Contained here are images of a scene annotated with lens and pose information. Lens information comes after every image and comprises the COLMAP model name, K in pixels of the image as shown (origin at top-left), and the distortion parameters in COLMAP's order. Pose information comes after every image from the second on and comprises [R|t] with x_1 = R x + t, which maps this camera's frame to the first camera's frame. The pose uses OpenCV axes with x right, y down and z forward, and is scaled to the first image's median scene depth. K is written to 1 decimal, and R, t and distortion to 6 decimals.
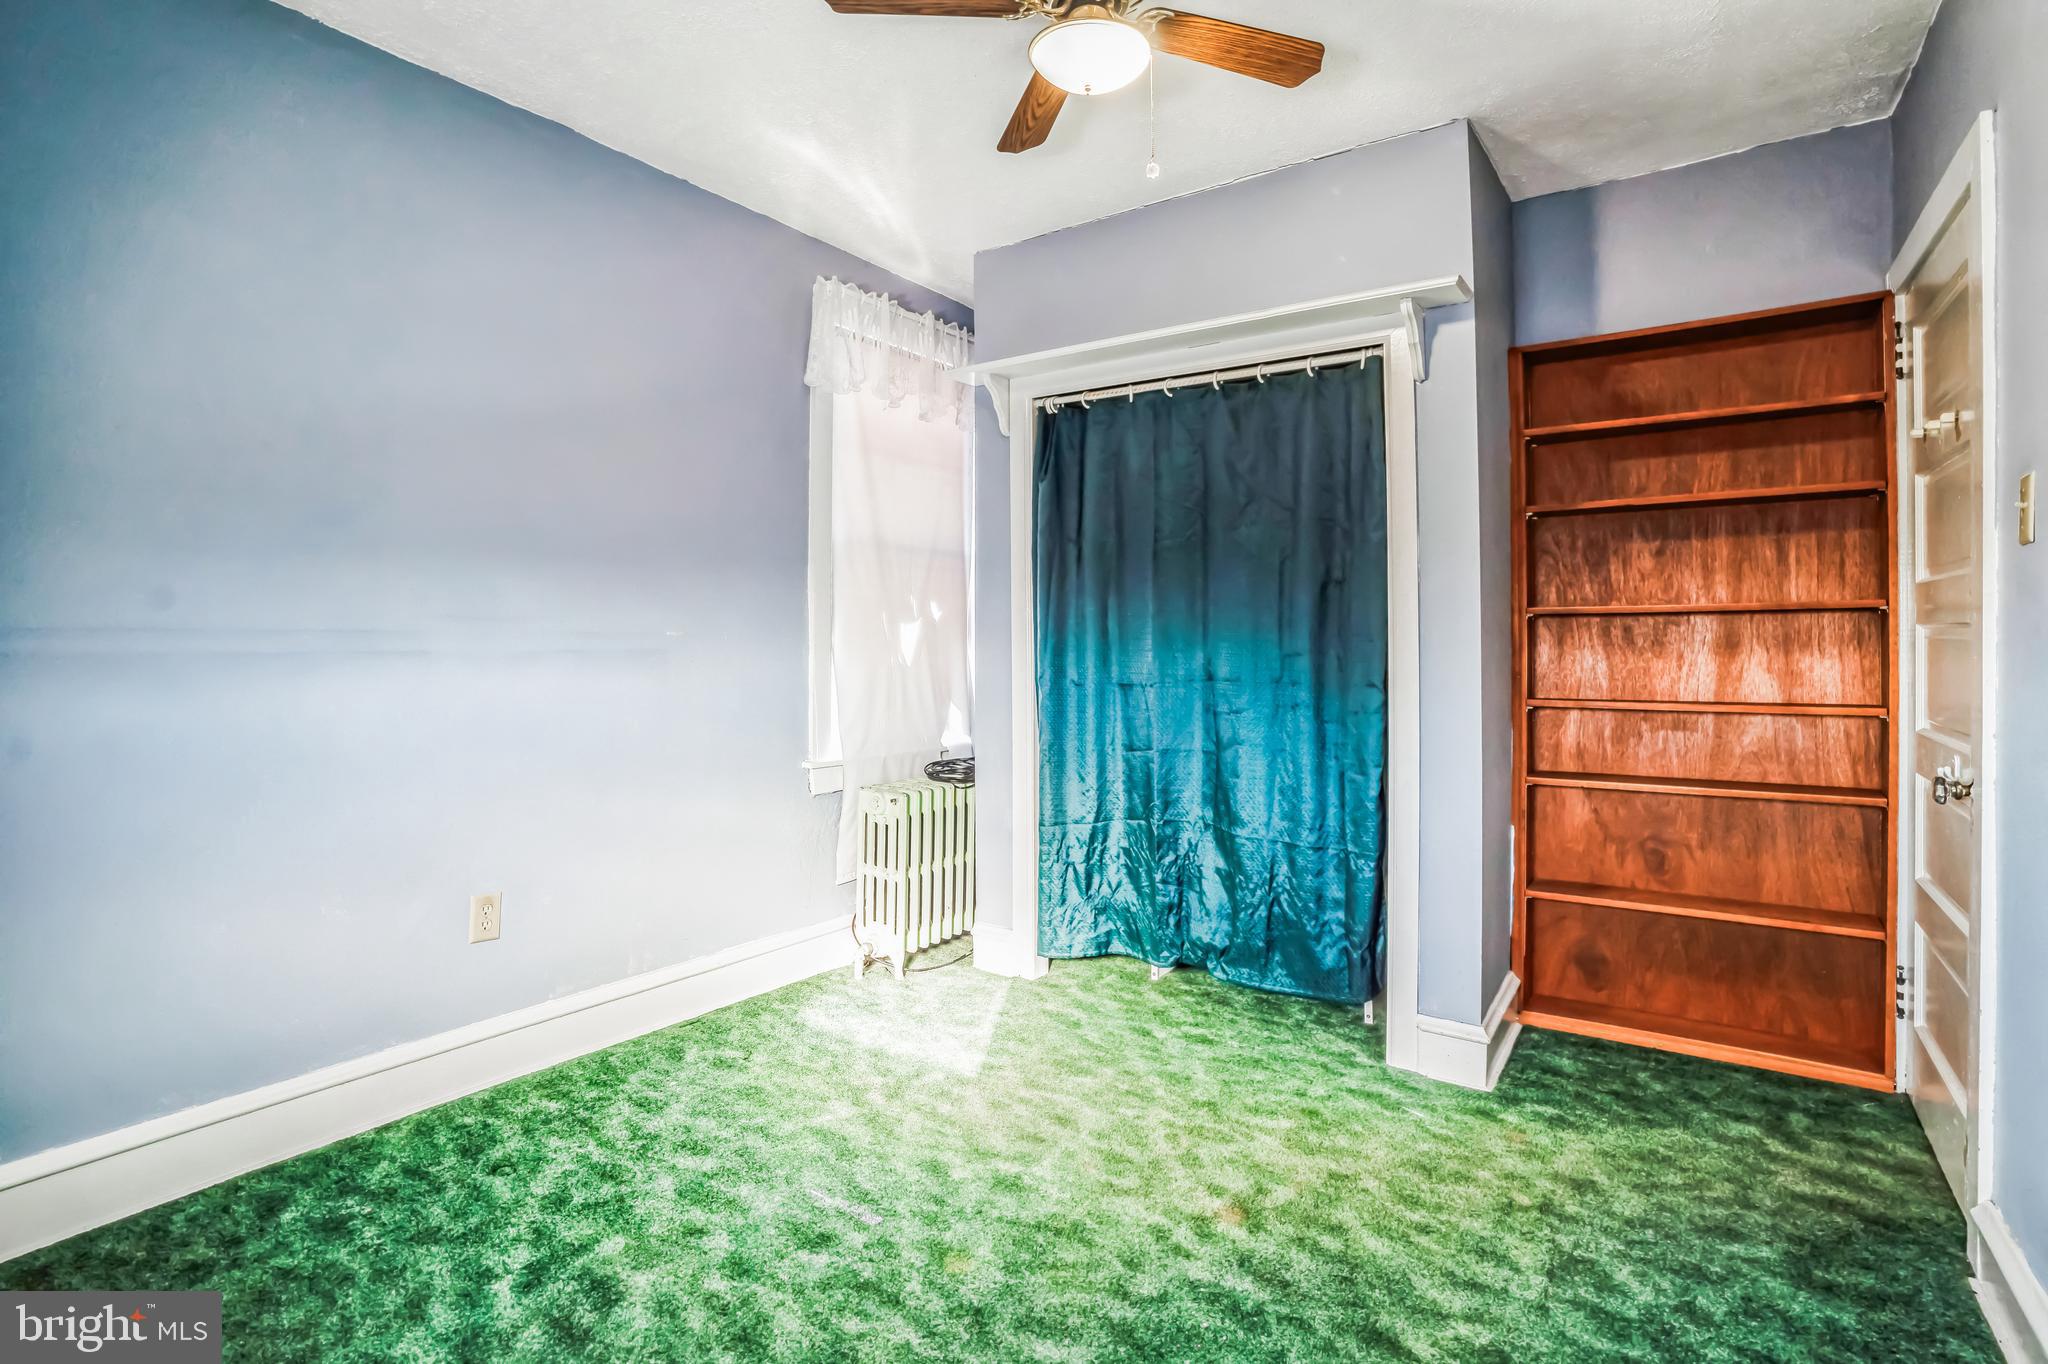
lens RADIAL K [[987.5, 0, 1014.5], [0, 987.5, 667.9], [0, 0, 1]] dist [-0.072223, 0.028898]
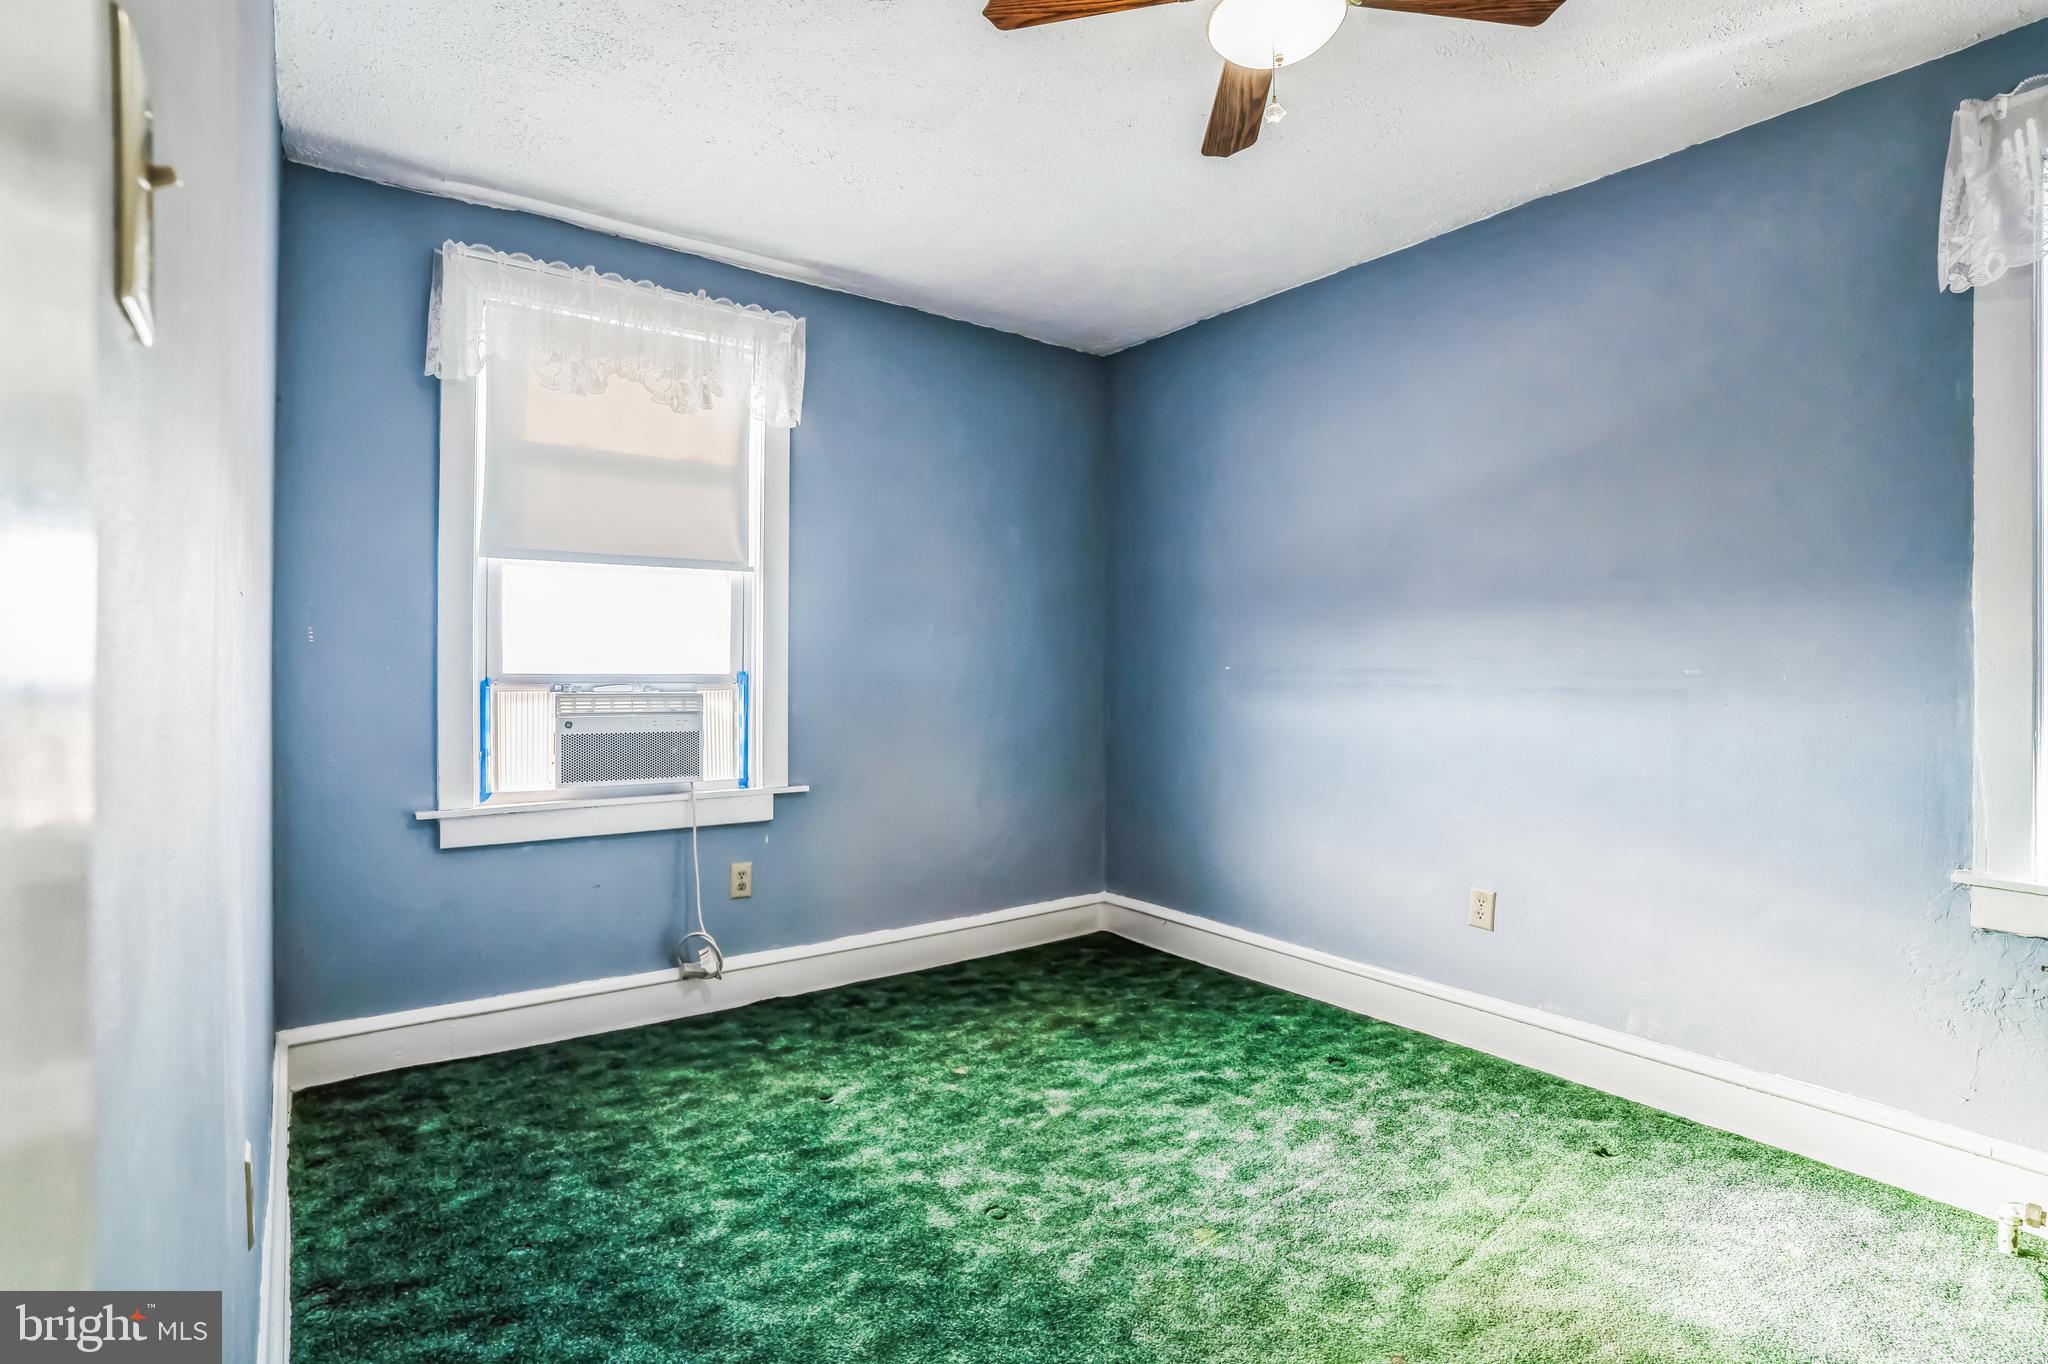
lens RADIAL K [[987.5, 0, 1014.5], [0, 987.5, 667.9], [0, 0, 1]] dist [-0.072223, 0.028898]
pose [[-0.294843, -0.000845, -0.955545, 0.991015], [-0.036710, 0.999271, 0.010444, -0.039924], [0.954840, 0.038157, -0.294659, 1.007000]]
